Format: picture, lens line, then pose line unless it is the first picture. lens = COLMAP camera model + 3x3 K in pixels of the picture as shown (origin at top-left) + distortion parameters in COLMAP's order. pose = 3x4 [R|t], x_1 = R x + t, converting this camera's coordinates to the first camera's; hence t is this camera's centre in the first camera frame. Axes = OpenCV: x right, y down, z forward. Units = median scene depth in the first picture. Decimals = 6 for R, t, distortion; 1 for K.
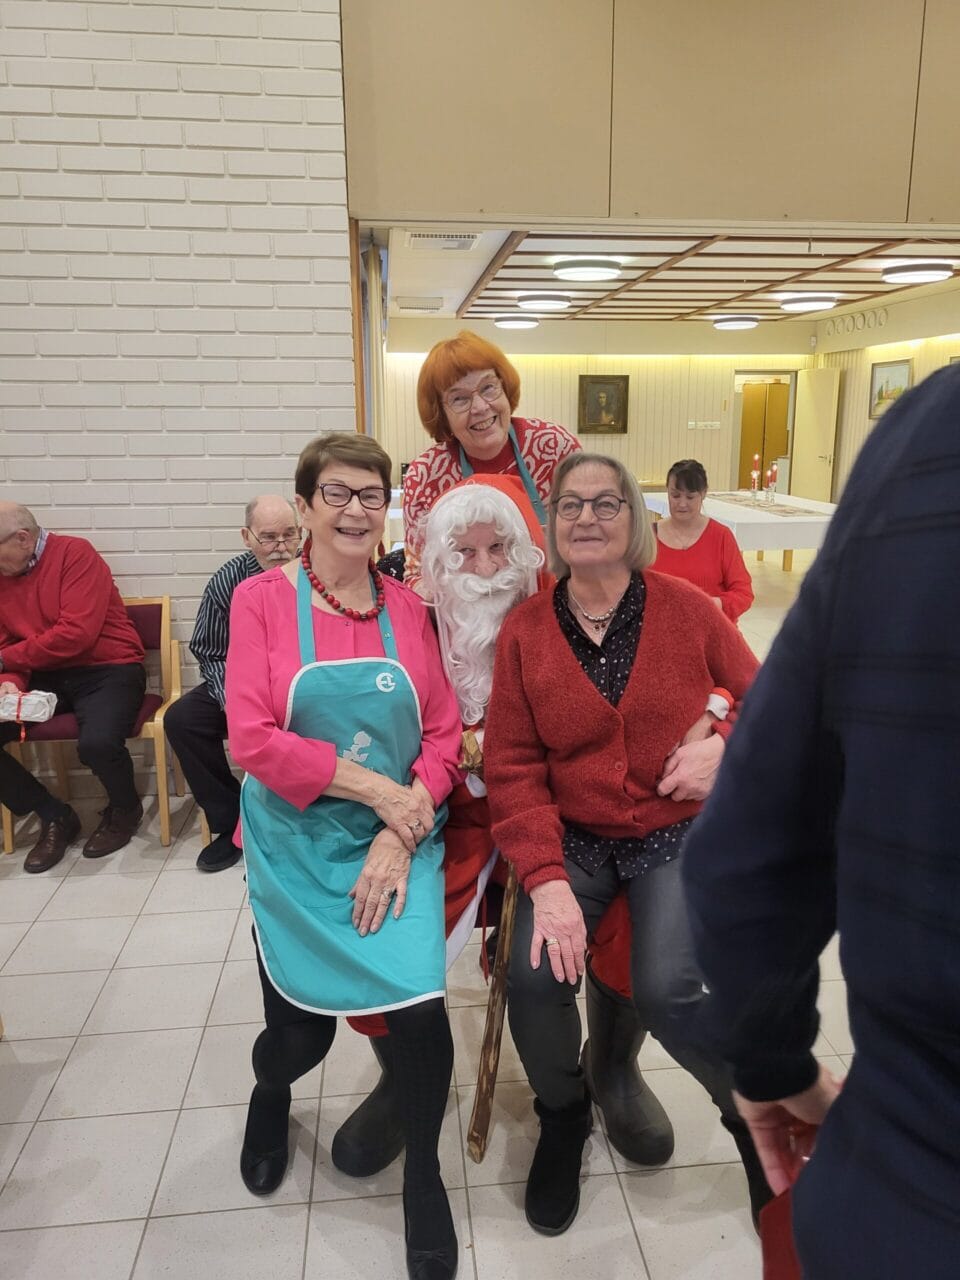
lens RADIAL K [[943.5, 0, 480.0], [0, 943.5, 640.0], [0, 0, 1]] dist [0.011655, -0.004441]
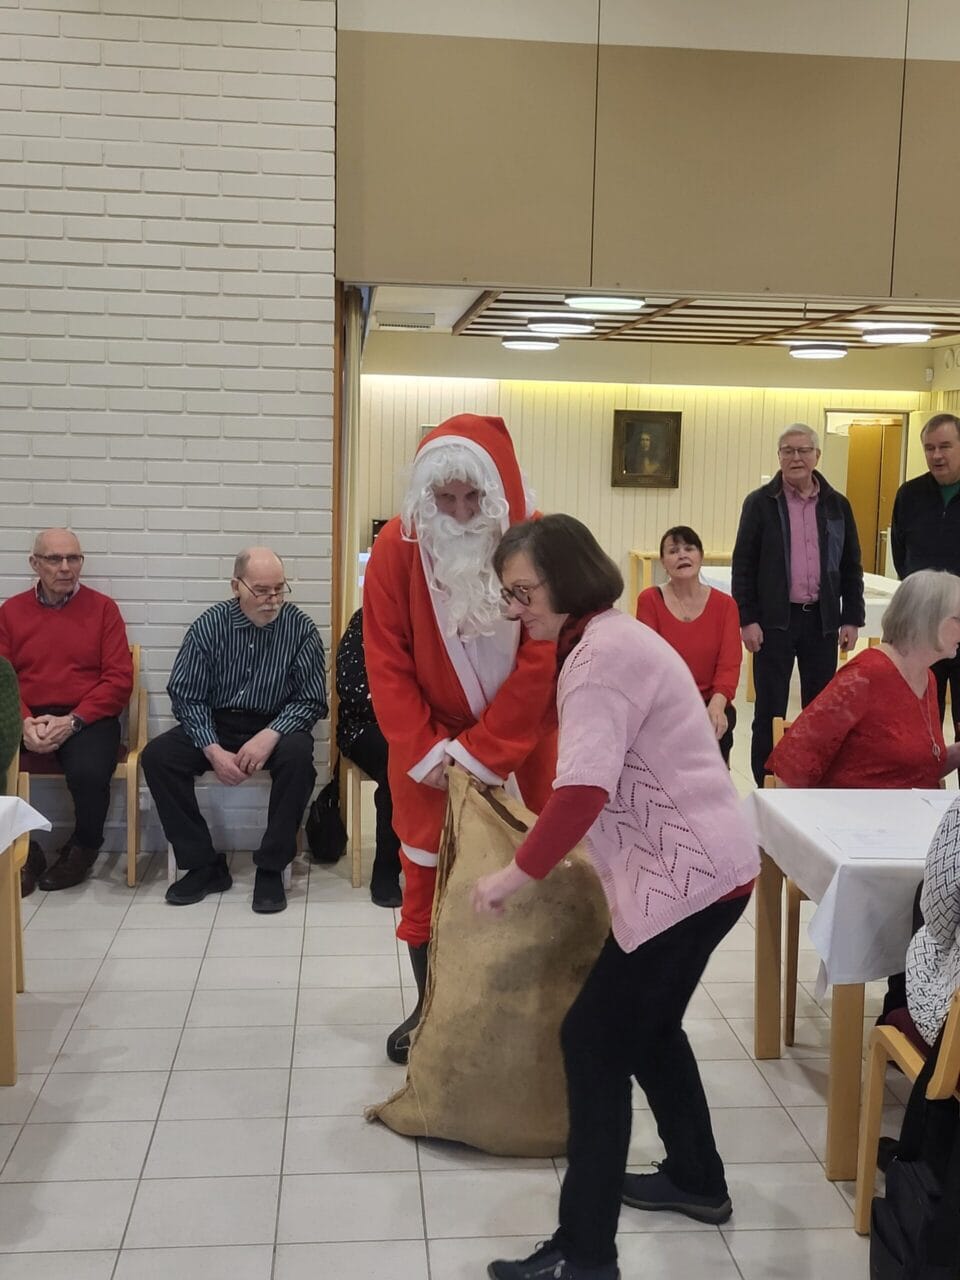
lens RADIAL K [[1382.8, 0, 480.0], [0, 1382.8, 640.0], [0, 0, 1]] dist [0.004717, 0.005803]
pose [[0.999602, 0.028181, -0.001509, 0.032207], [-0.028191, 0.994590, -0.099977, 0.086126], [-0.001316, 0.099980, 0.994989, -0.463953]]
